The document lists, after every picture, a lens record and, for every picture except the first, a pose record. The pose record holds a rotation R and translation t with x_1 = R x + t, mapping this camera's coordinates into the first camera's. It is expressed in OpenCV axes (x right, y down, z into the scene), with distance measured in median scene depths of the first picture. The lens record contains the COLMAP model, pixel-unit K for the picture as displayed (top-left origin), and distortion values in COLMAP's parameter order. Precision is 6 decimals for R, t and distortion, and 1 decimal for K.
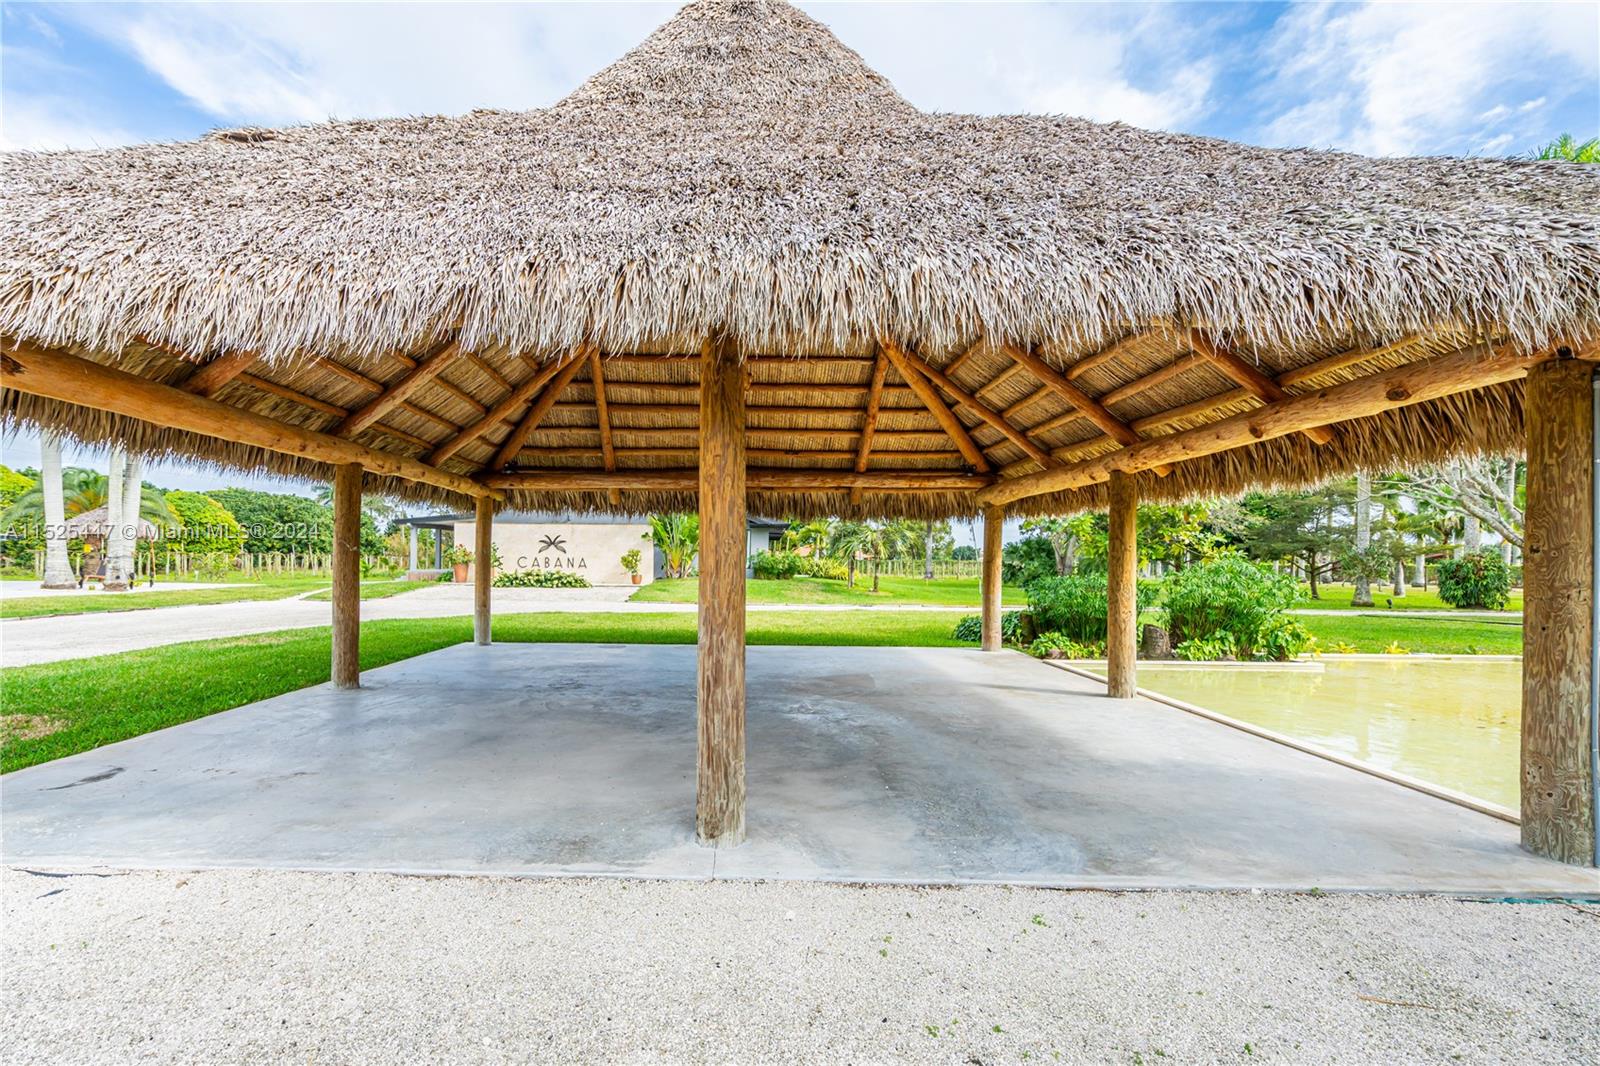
lens RADIAL K [[717.2, 0, 796.8], [0, 717.2, 519.8], [0, 0, 1]] dist [-0.004561, 0.000197]
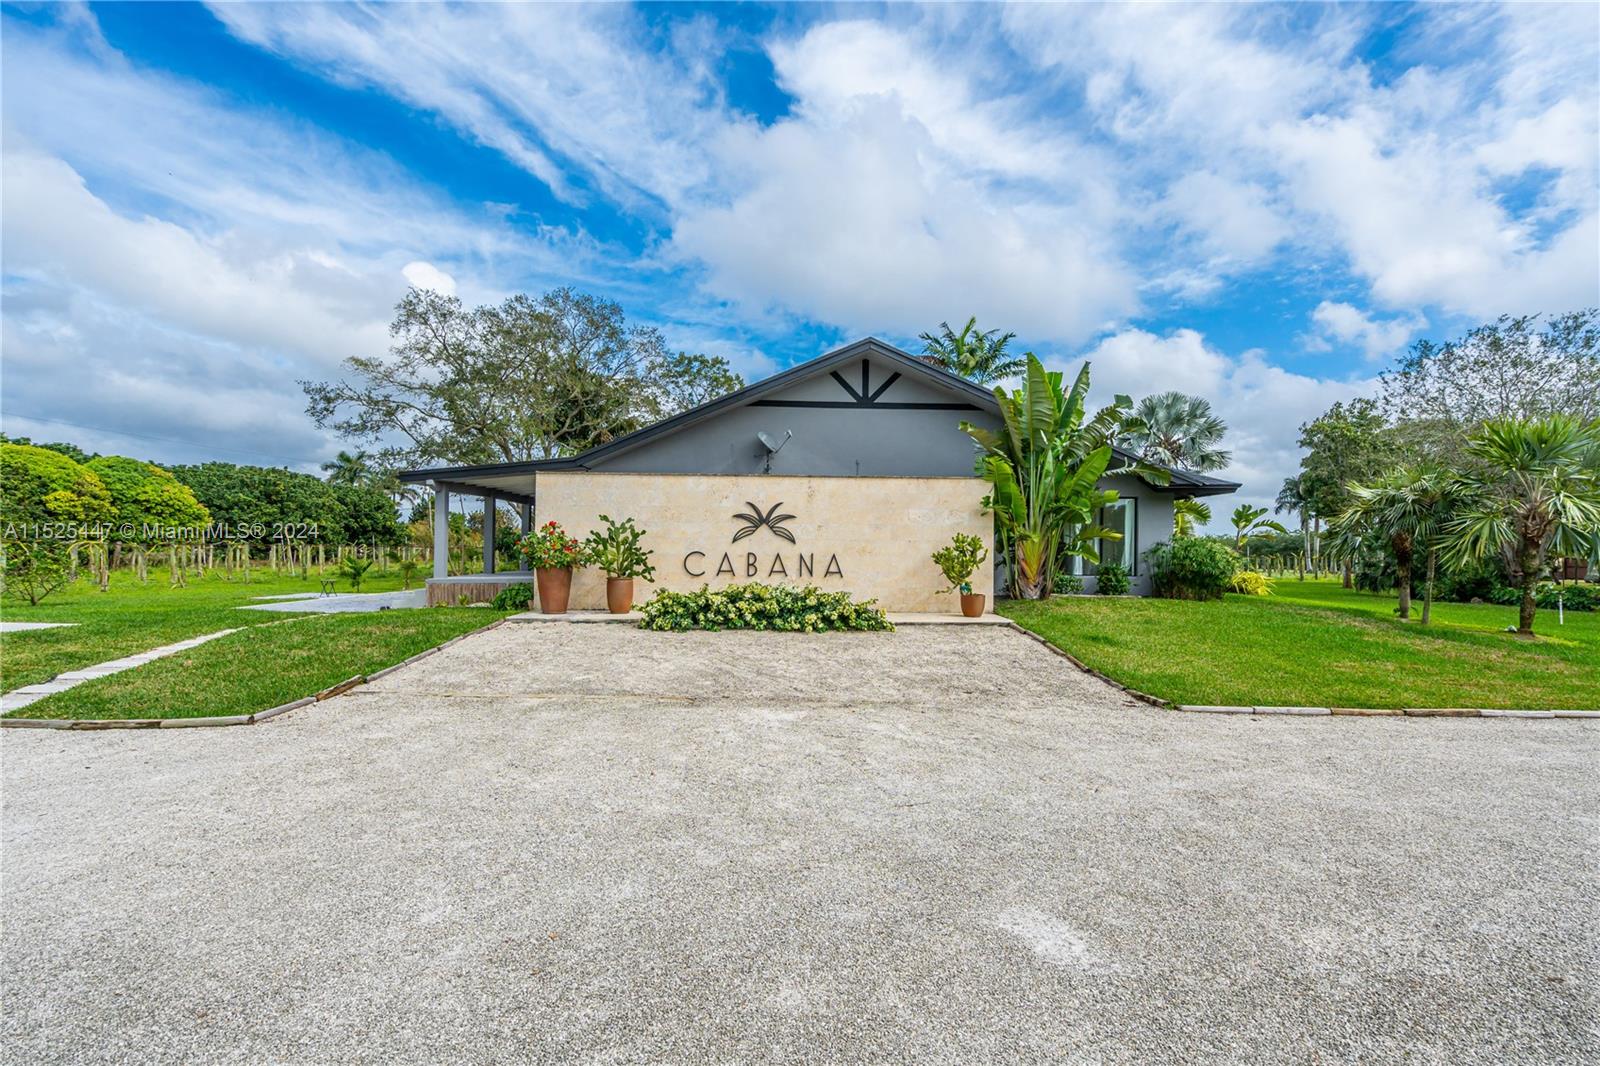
lens RADIAL K [[717.2, 0, 796.8], [0, 717.2, 519.8], [0, 0, 1]] dist [-0.004561, 0.000197]
pose [[0.999488, -0.004776, -0.031628, -0.306697], [0.005282, 0.999859, 0.015944, 0.026110], [0.031547, -0.016103, 0.999373, 0.573479]]
